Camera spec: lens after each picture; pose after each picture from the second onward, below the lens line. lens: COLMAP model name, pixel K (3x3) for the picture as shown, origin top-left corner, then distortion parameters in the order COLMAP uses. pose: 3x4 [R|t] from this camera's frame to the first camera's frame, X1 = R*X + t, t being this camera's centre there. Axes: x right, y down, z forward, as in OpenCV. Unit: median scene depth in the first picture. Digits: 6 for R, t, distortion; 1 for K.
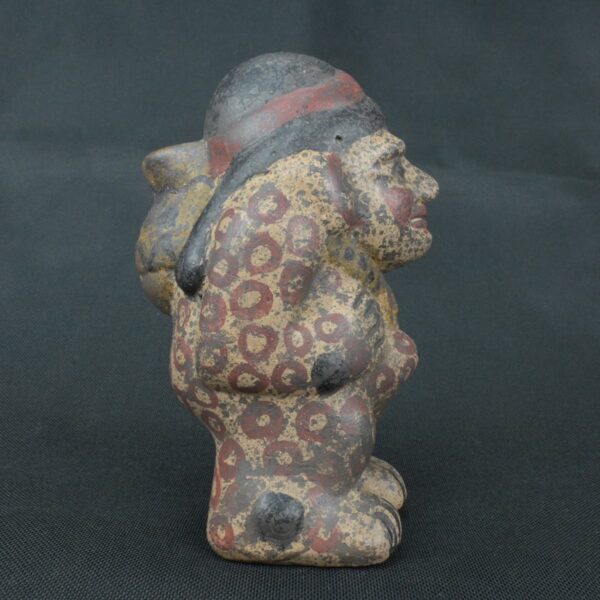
lens RADIAL K [[735.2, 0, 299.0], [0, 735.2, 299.3], [0, 0, 1]] dist [0.000546, 0.000000]
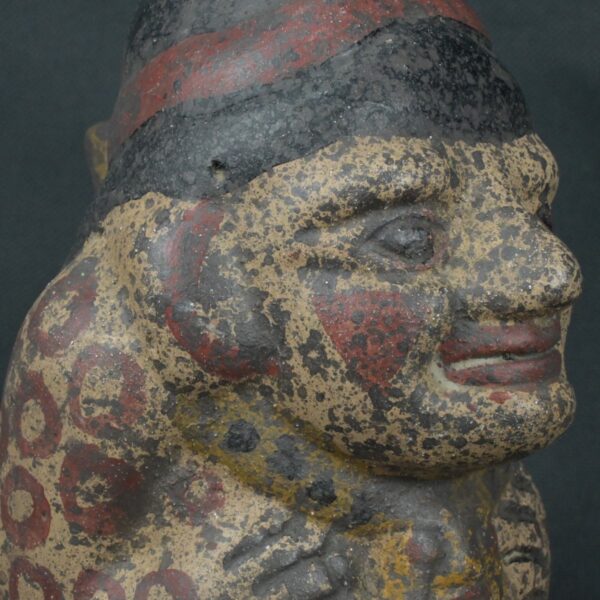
lens RADIAL K [[1996.2, 0, 298.9], [0, 1996.2, 300.0], [0, 0, 1]] dist [-0.020721, 0.000000]
pose [[0.674185, 0.137693, -0.725614, 0.931883], [-0.059160, 0.989379, 0.132777, -0.300380], [0.736189, -0.046589, 0.675170, 0.258844]]
